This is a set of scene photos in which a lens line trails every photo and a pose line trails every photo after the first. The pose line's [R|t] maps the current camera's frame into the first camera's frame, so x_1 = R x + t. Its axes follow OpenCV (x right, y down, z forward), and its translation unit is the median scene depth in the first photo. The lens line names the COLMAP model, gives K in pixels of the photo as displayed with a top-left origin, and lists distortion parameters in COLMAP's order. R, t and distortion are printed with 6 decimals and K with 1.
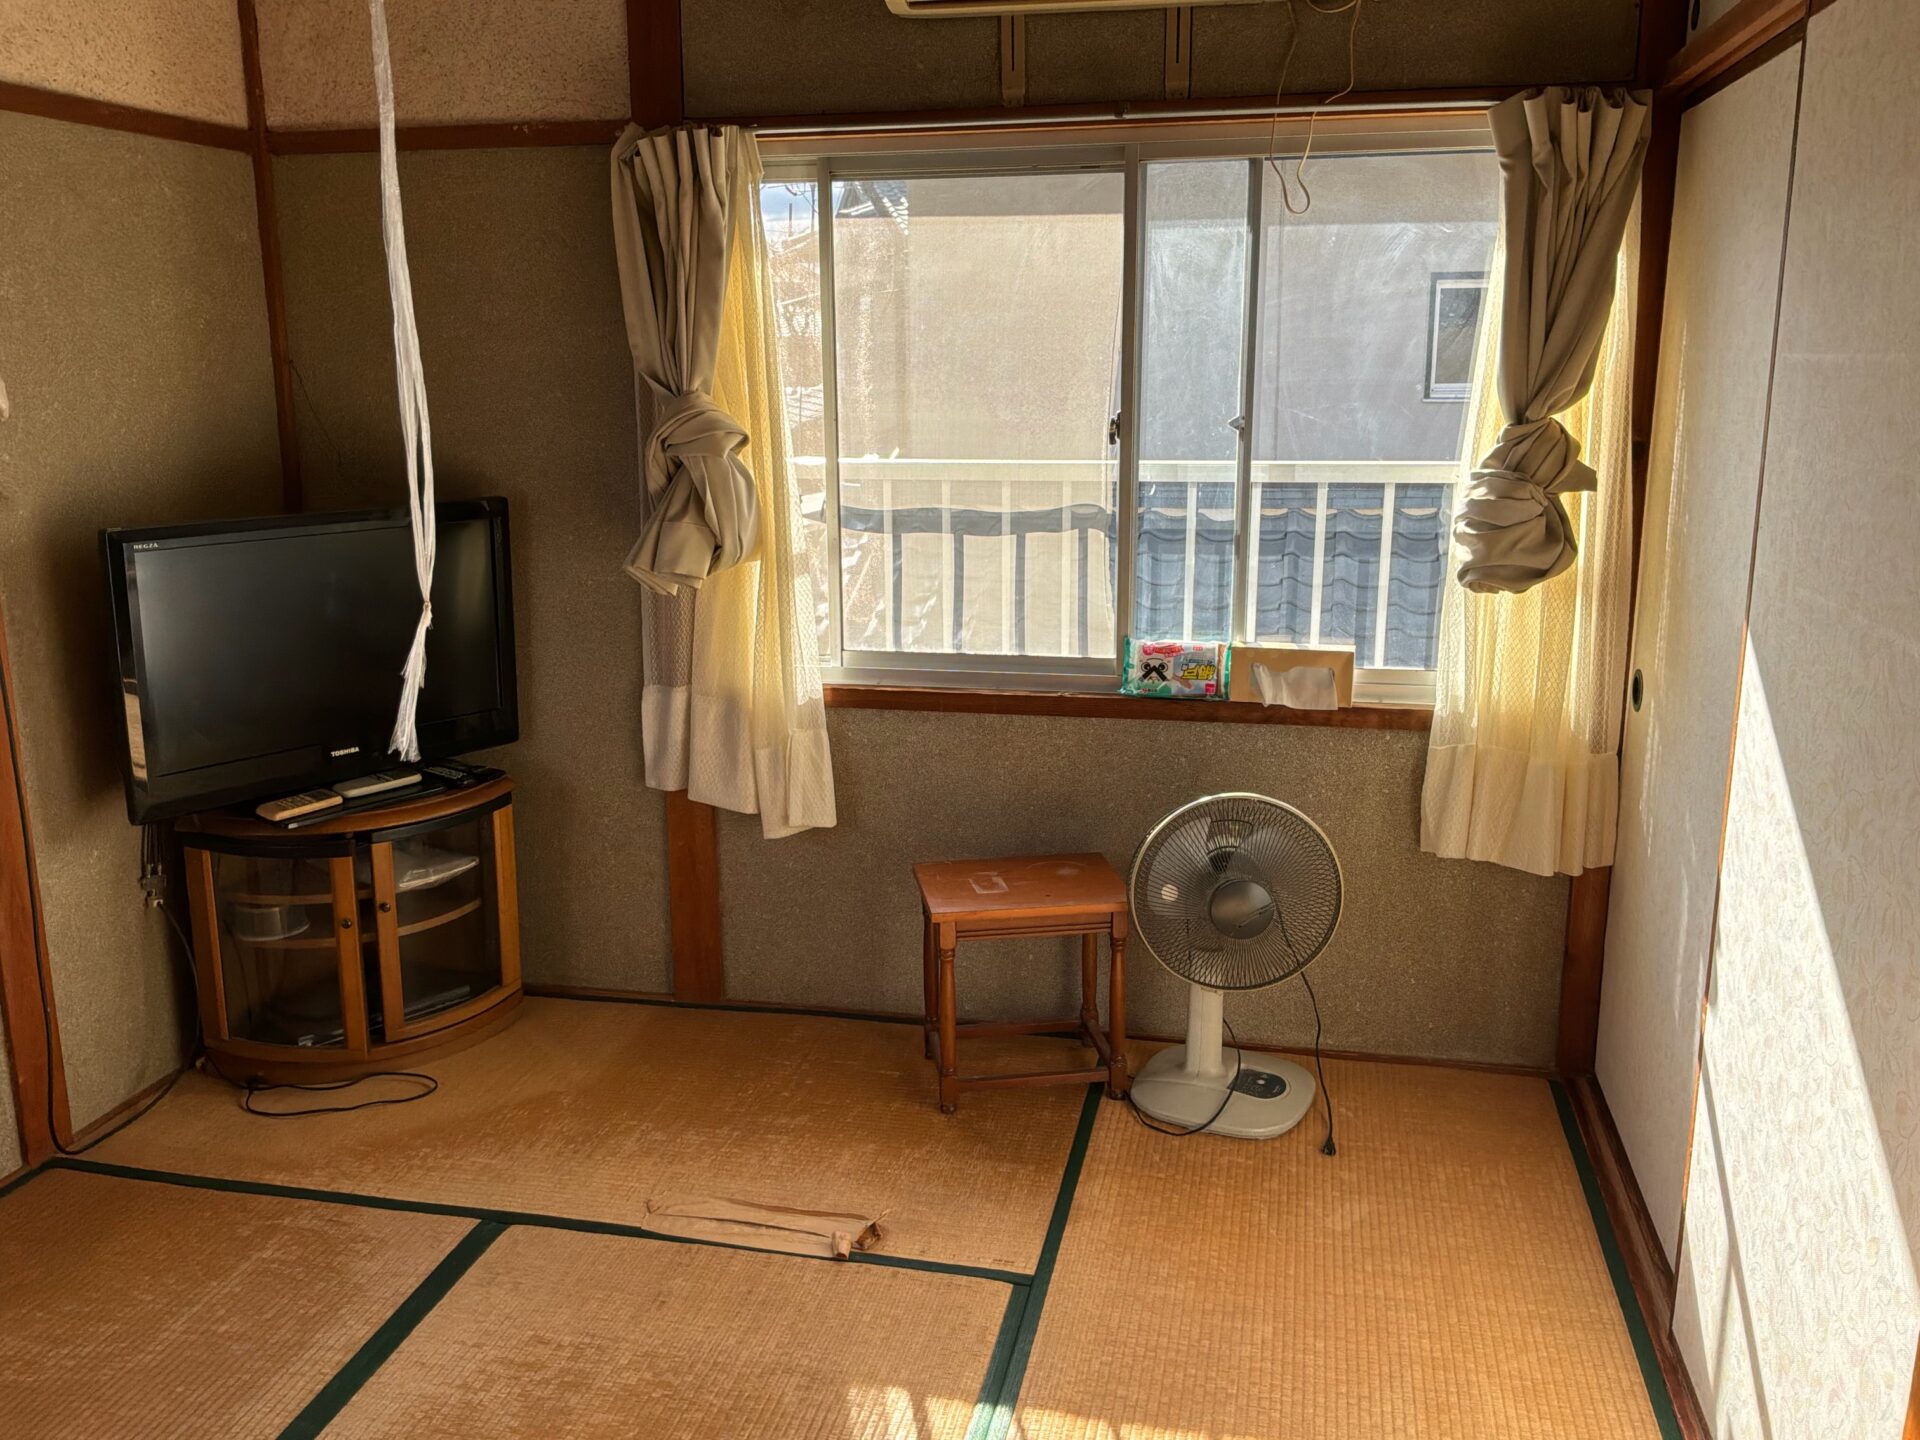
lens RADIAL K [[1558.6, 0, 960.0], [0, 1558.6, 720.0], [0, 0, 1]] dist [0.088621, -0.185132]
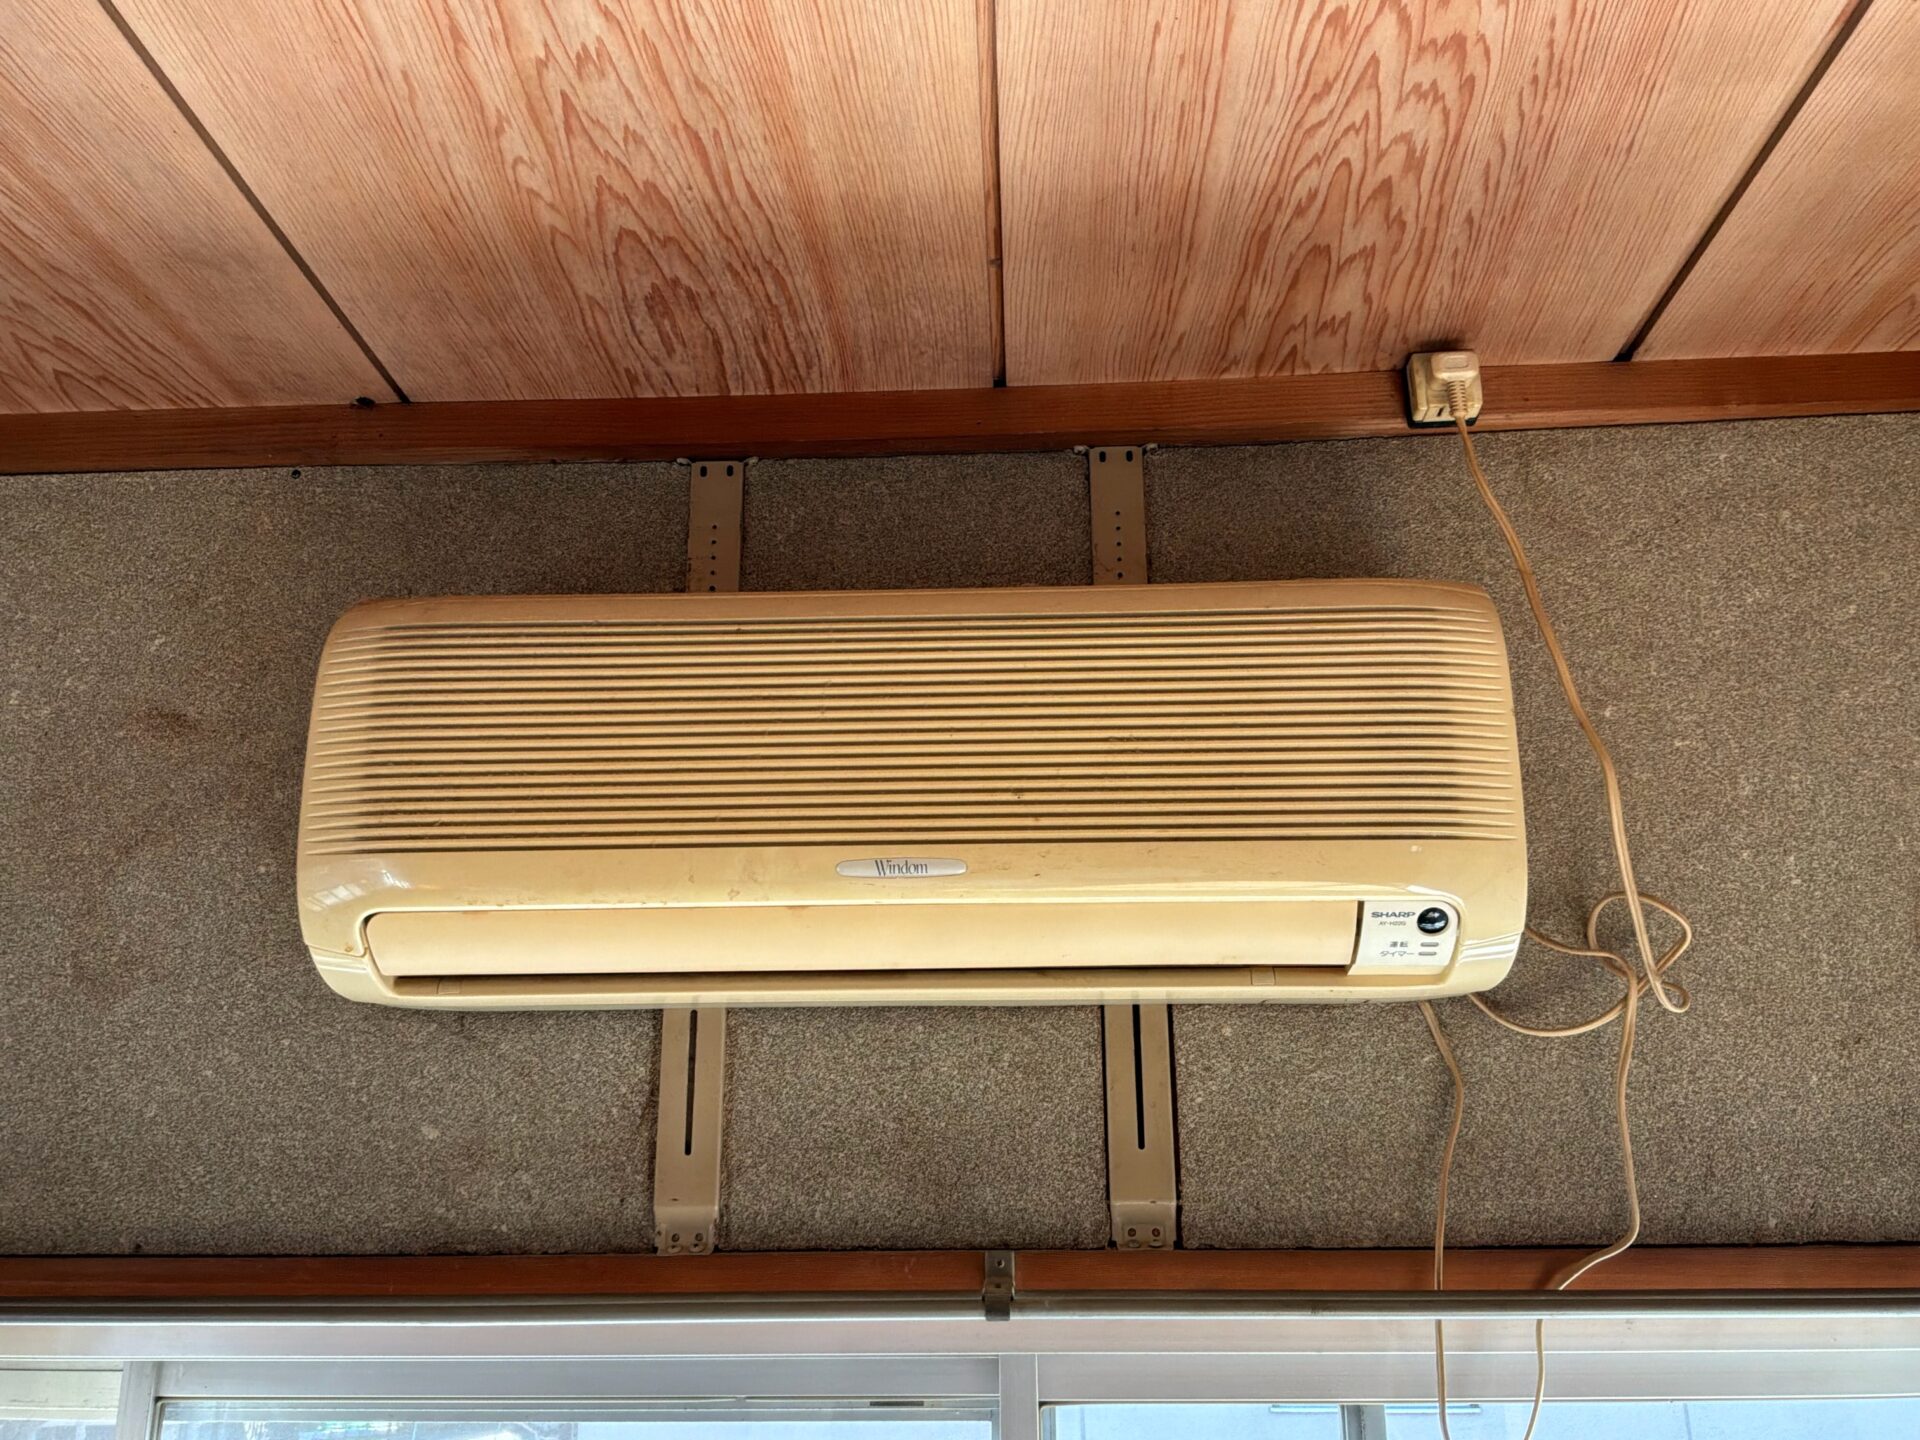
lens RADIAL K [[1558.6, 0, 960.0], [0, 1558.6, 720.0], [0, 0, 1]] dist [0.088621, -0.185132]
pose [[0.985571, 0.051275, 0.161311, 0.032033], [0.039352, 0.857486, -0.513000, -0.311289], [-0.164626, 0.511946, 0.843095, 0.637015]]
